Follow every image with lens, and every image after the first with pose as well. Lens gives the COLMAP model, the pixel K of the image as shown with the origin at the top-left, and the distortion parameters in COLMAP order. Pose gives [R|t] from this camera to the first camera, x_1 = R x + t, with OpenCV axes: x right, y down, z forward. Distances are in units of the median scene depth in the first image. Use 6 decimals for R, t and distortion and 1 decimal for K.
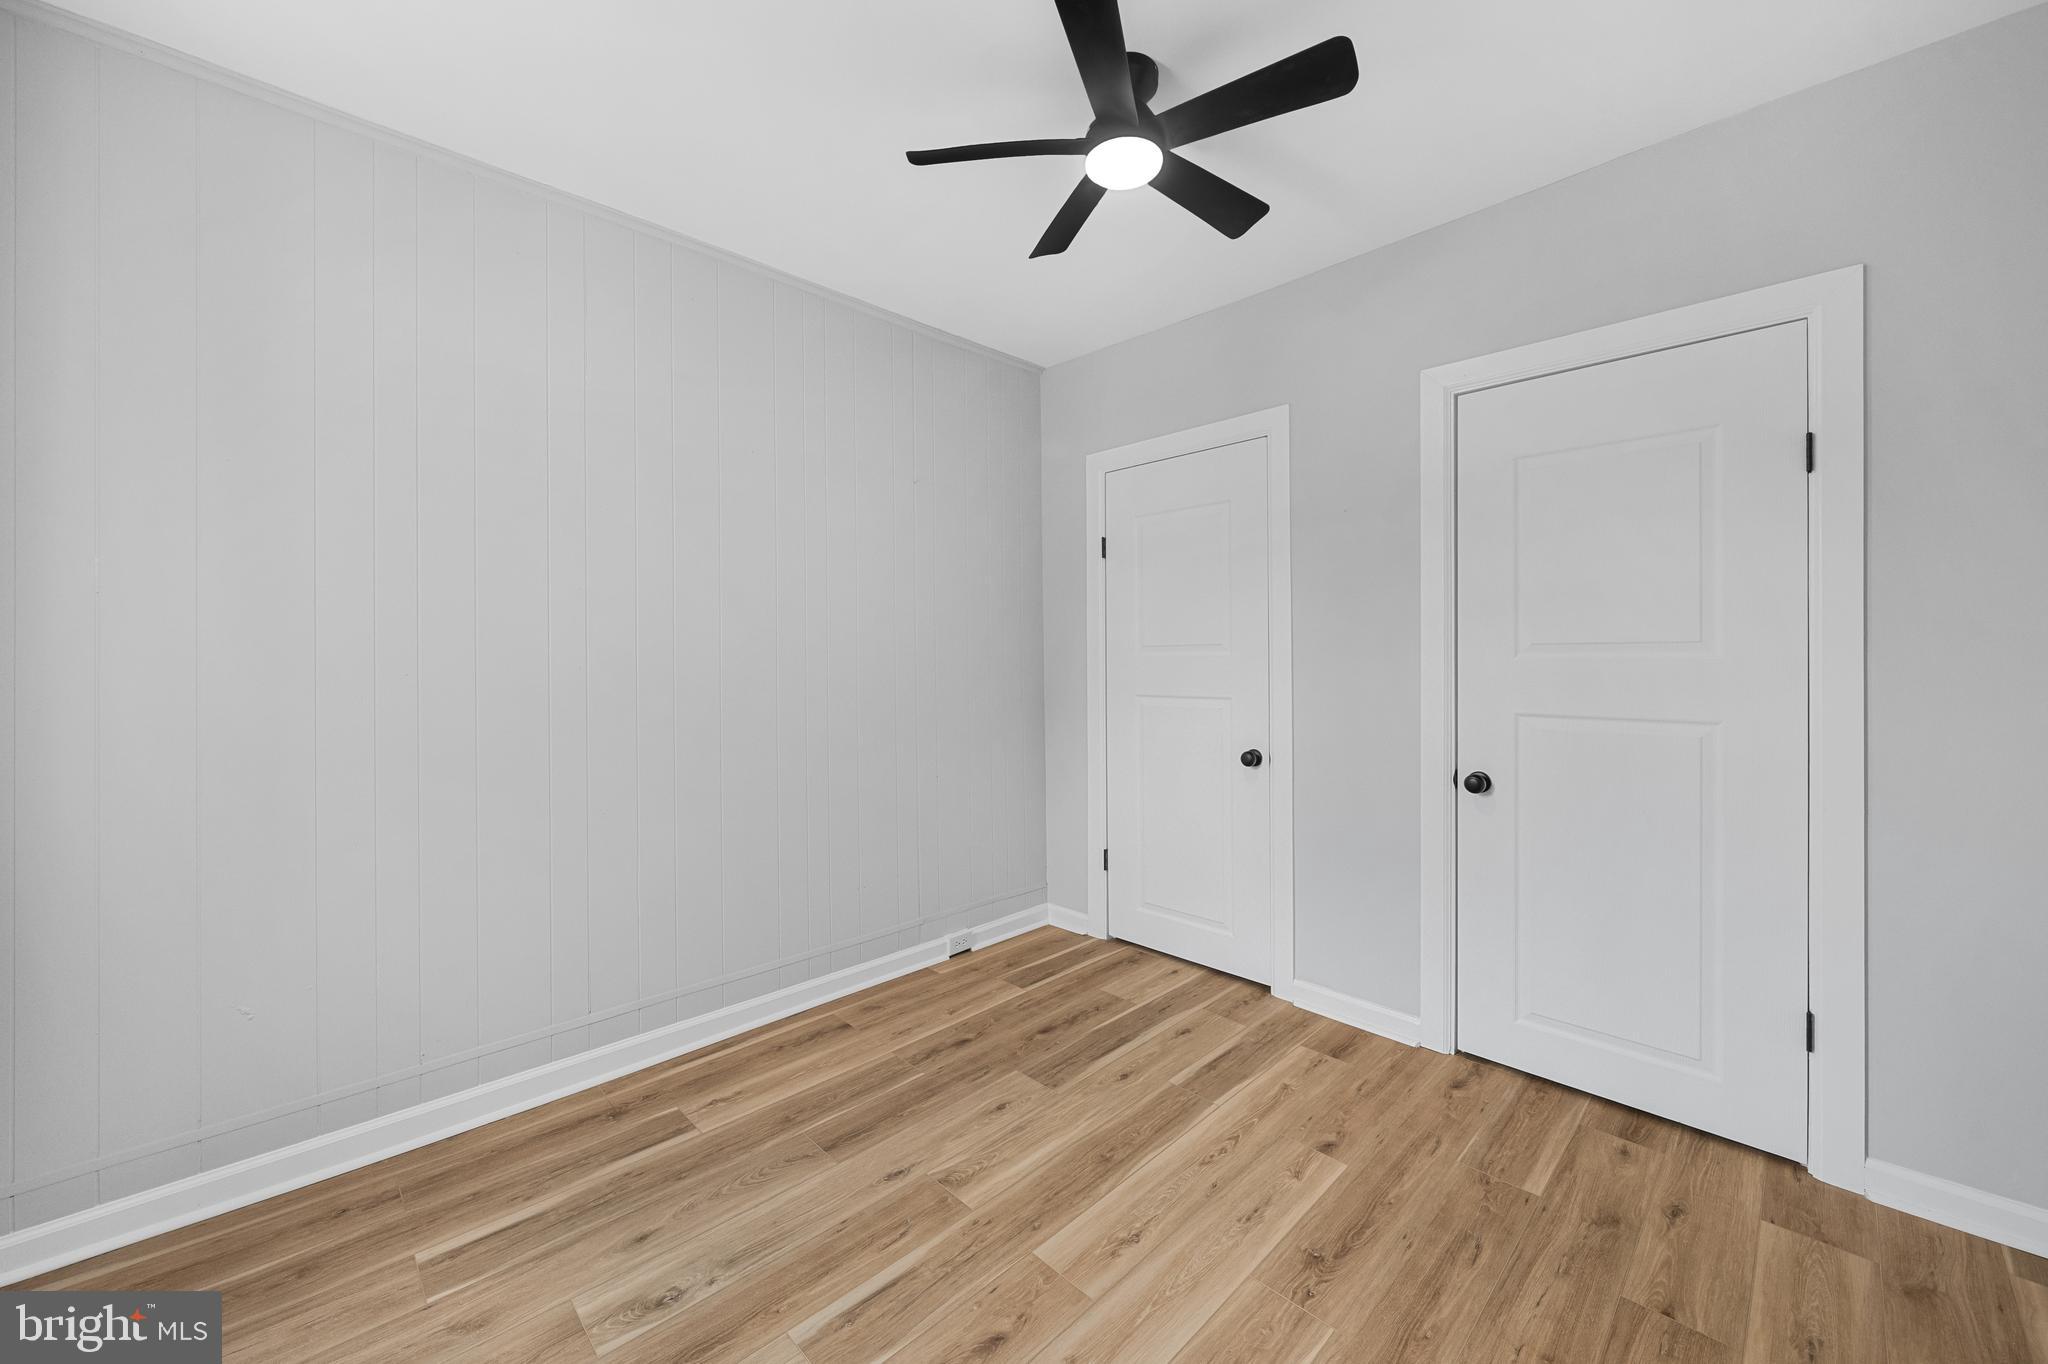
lens RADIAL K [[767.5, 0, 1001.0], [0, 767.5, 680.2], [0, 0, 1]] dist [0.000099, -0.000018]
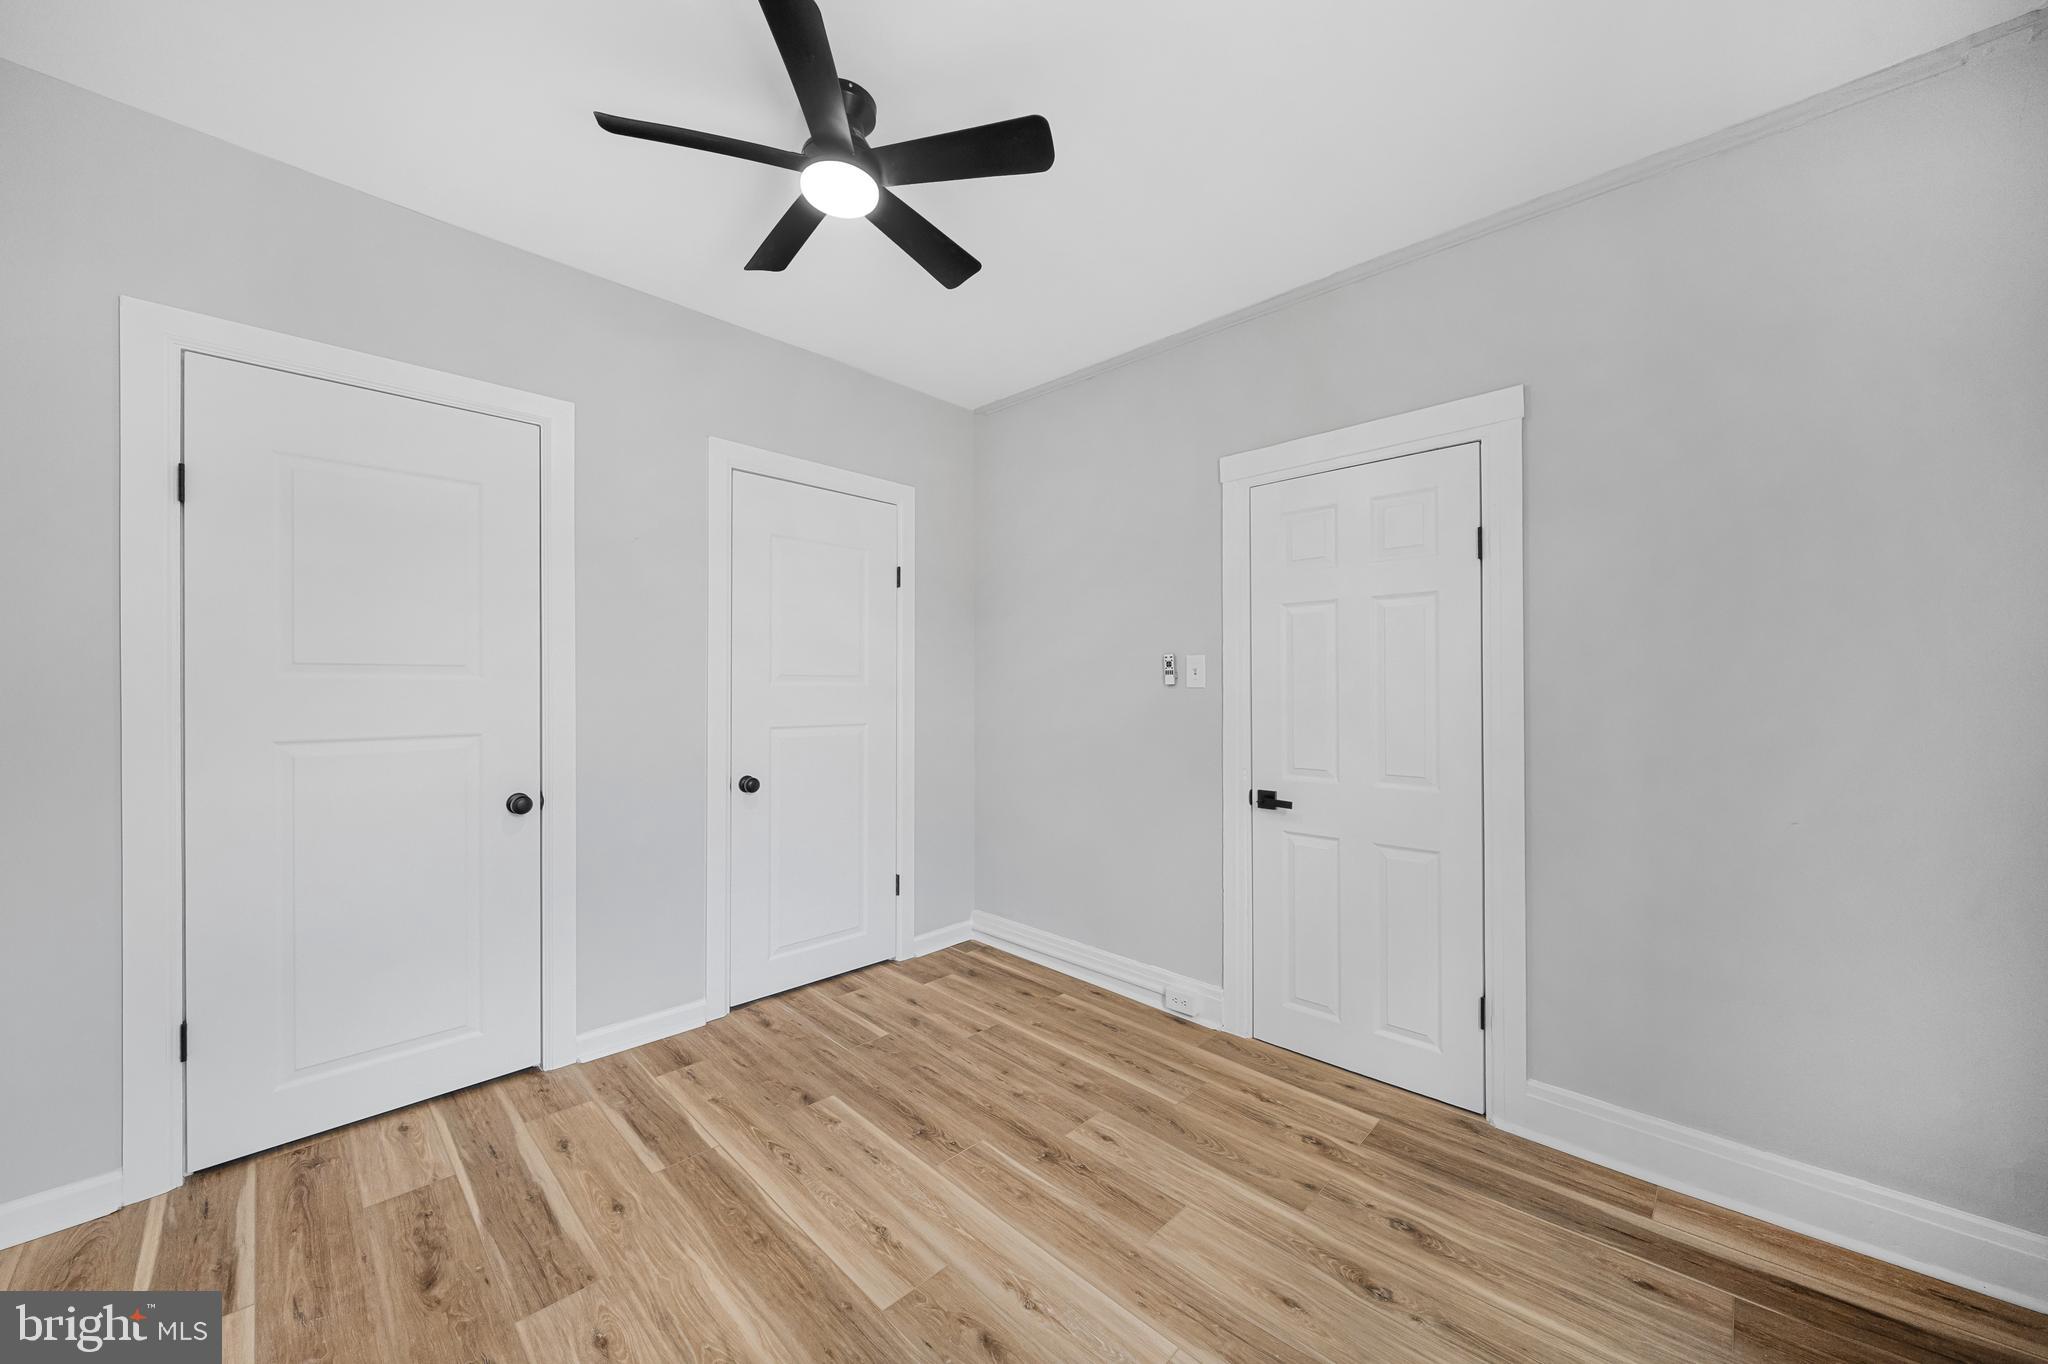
lens RADIAL K [[748.1, 0, 1009.1], [0, 748.1, 682.2], [0, 0, 1]] dist [0.000997, 0.000052]
pose [[-0.026076, 0.010146, 0.999608, -0.847168], [0.020647, 0.999741, -0.009608, -0.020026], [-0.999447, 0.020389, -0.026278, 0.803364]]
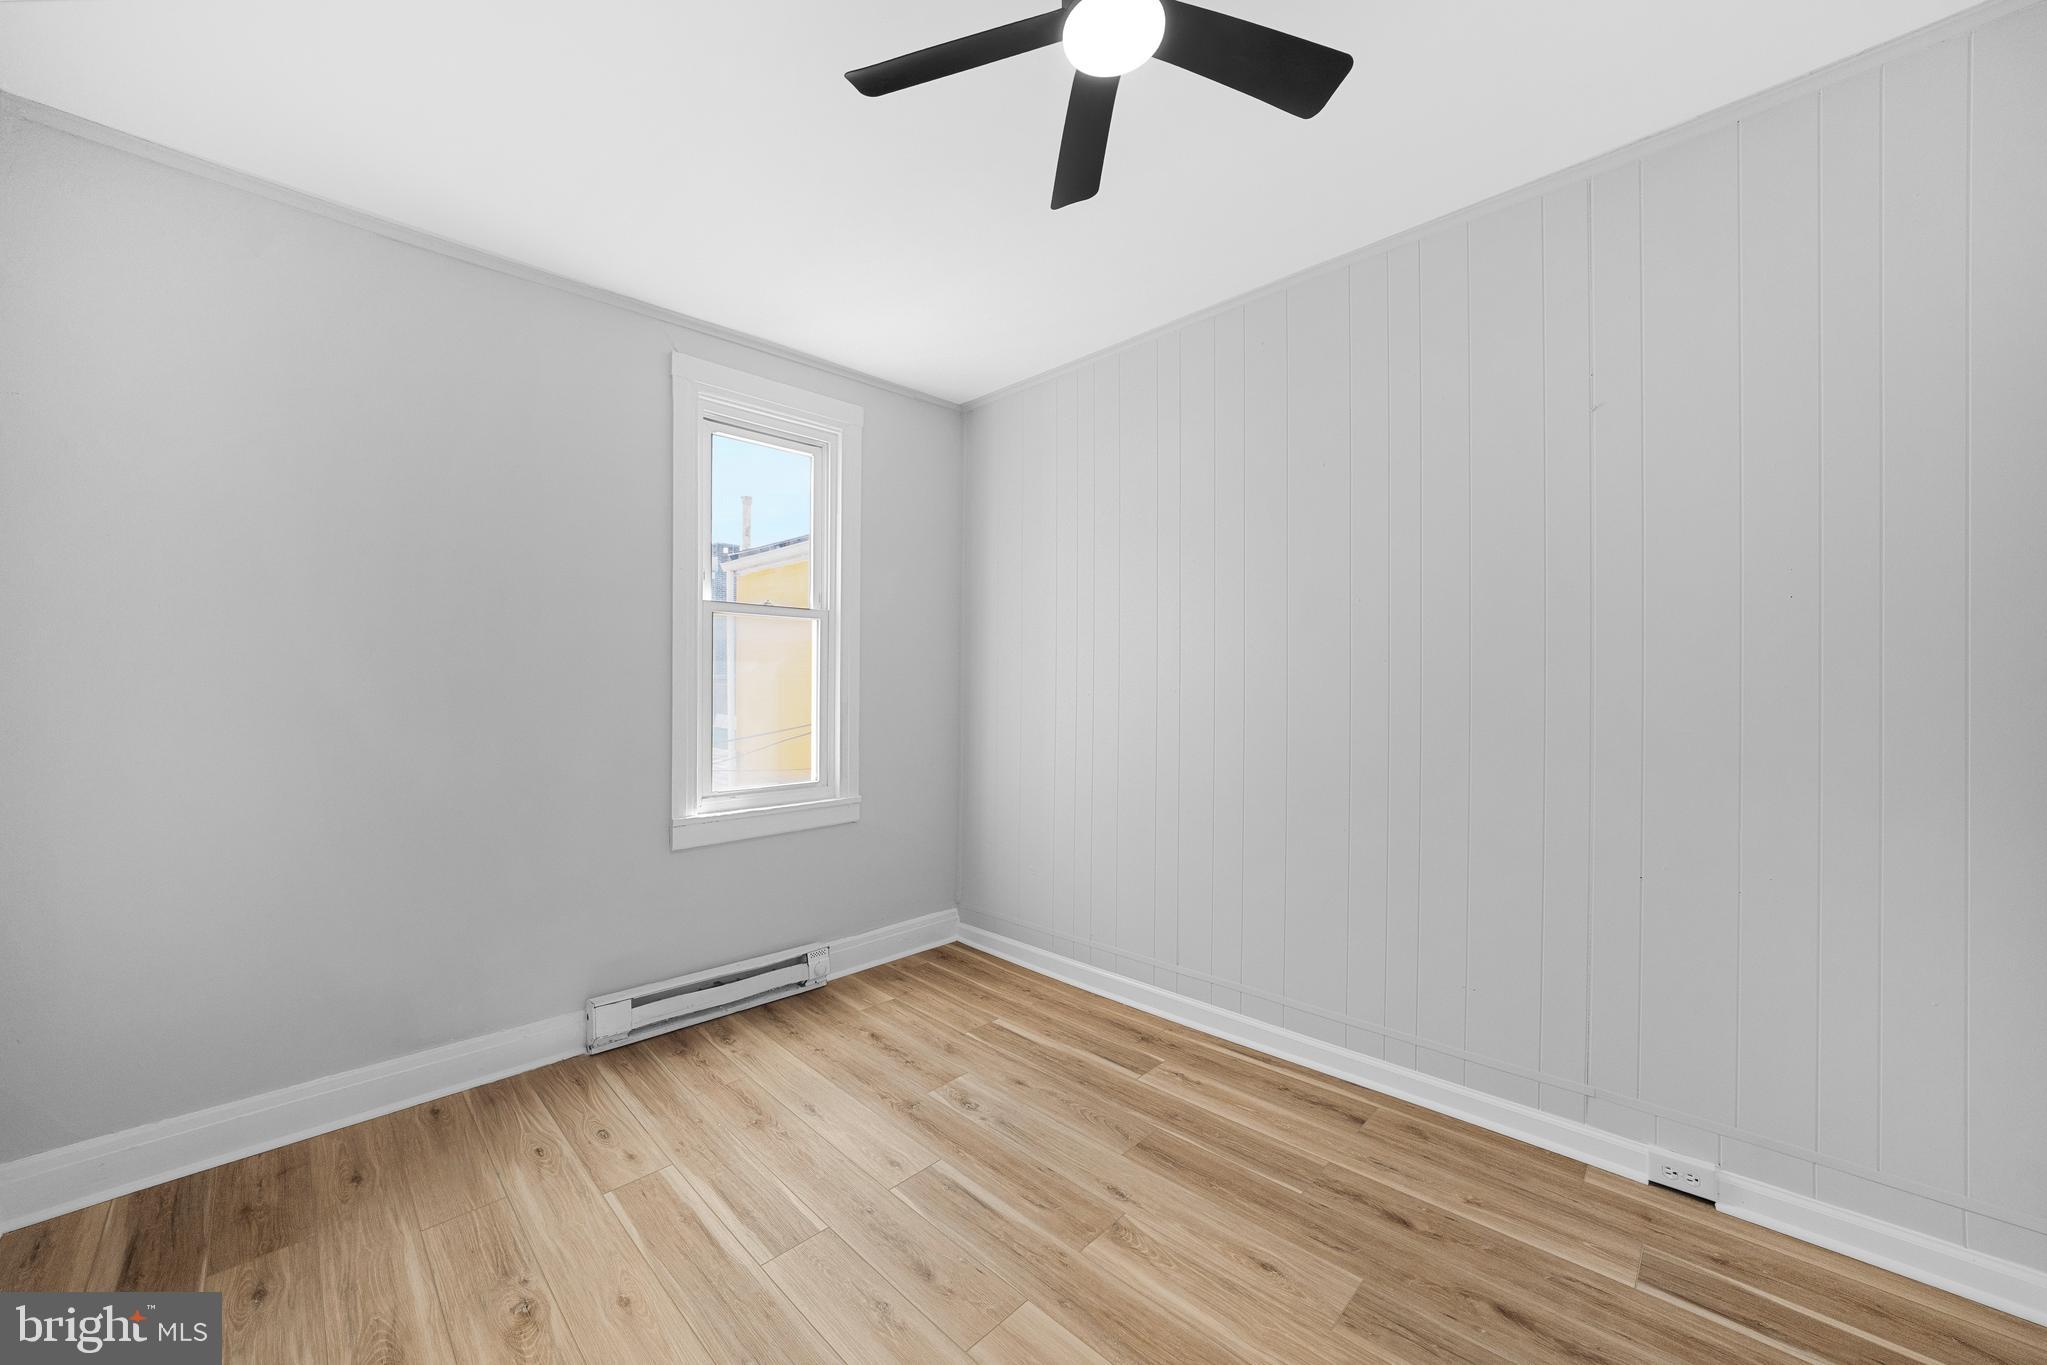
lens RADIAL K [[767.2, 0, 1000.5], [0, 767.2, 680.7], [0, 0, 1]] dist [0.000099, -0.000018]
pose [[0.033563, 0.000233, -0.999437, 0.953848], [-0.020876, 0.999782, -0.000468, -0.036356], [0.999219, 0.020880, 0.033560, 0.864275]]
